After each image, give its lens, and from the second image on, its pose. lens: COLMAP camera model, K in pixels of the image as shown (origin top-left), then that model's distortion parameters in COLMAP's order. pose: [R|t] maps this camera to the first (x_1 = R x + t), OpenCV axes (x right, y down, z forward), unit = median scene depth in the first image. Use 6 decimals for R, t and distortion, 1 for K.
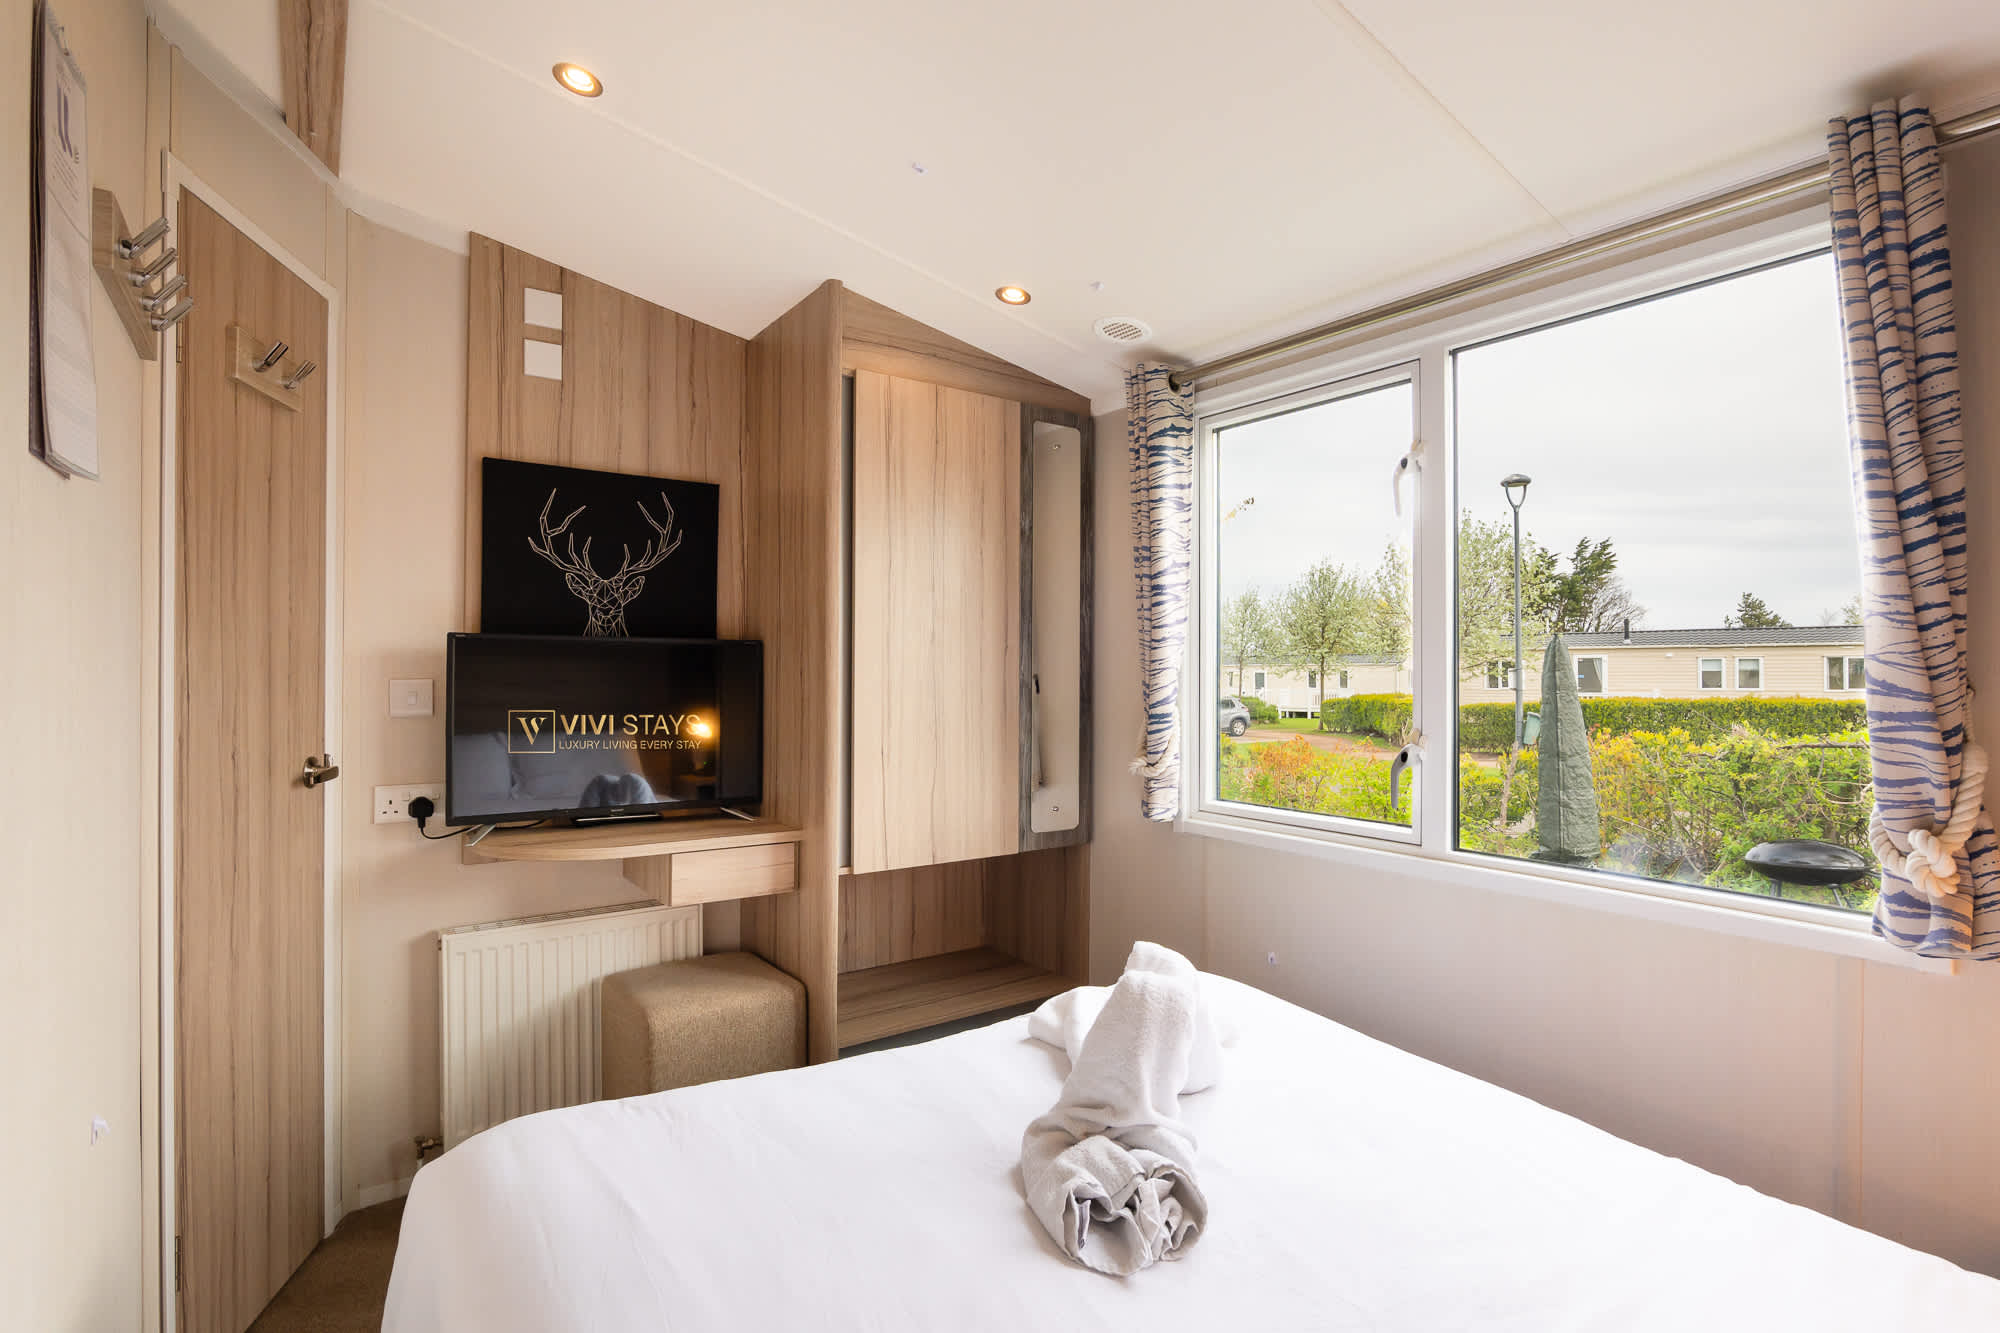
lens RADIAL K [[935.5, 0, 999.5], [0, 935.5, 680.8], [0, 0, 1]] dist [0.000030, -0.000018]
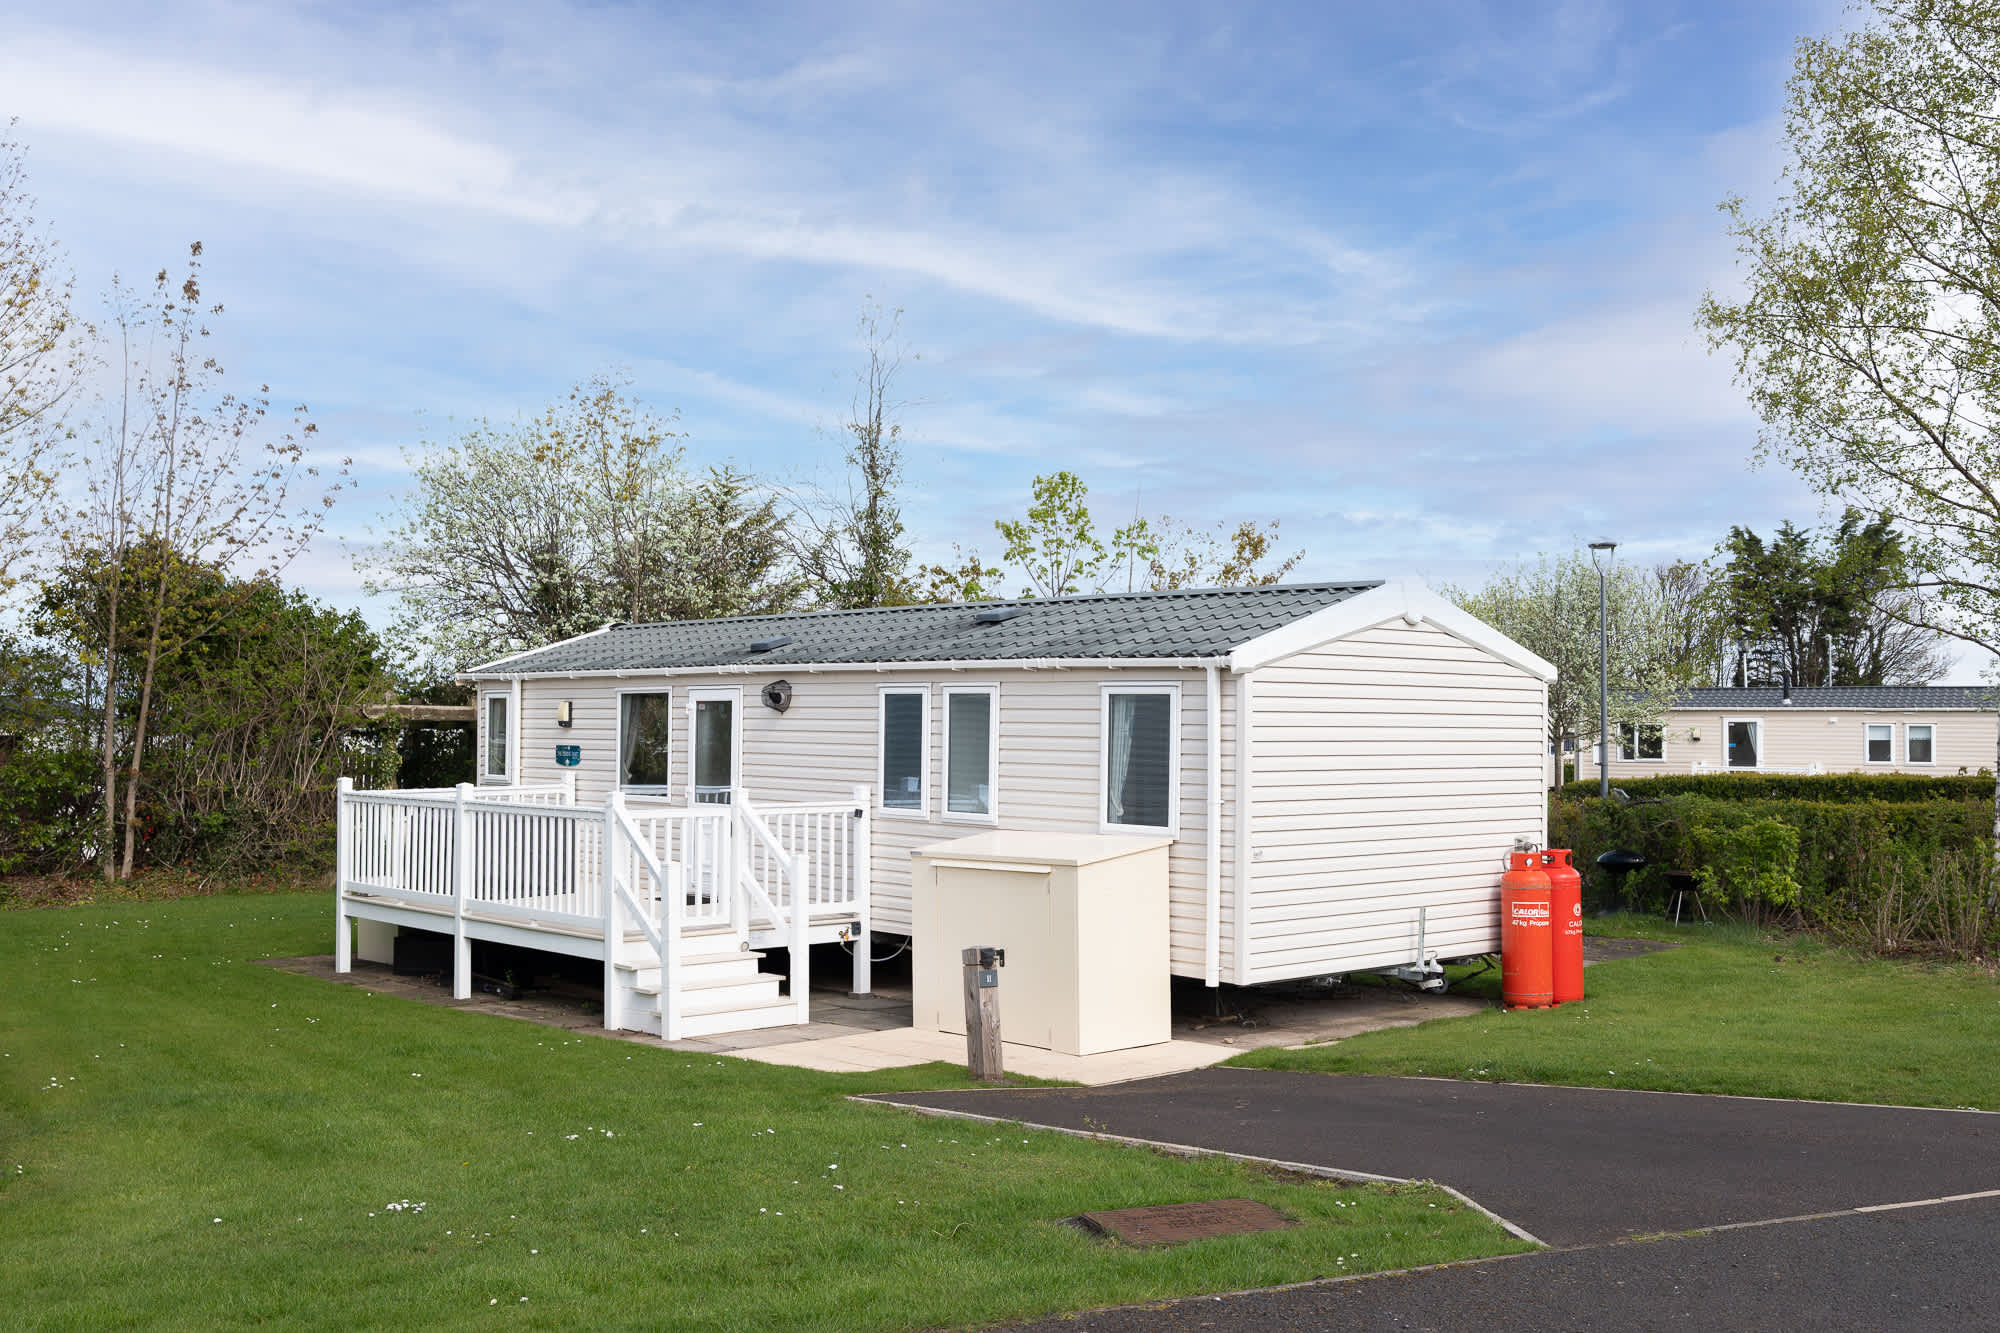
lens RADIAL K [[1924.6, 0, 992.7], [0, 1924.6, 673.8], [0, 0, 1]] dist [0.000560, 0.010500]
pose [[0.994564, 0.010894, 0.103555, -0.165547], [-0.007990, 0.999564, -0.028421, -0.013752], [-0.103819, 0.027439, 0.994218, -0.548336]]
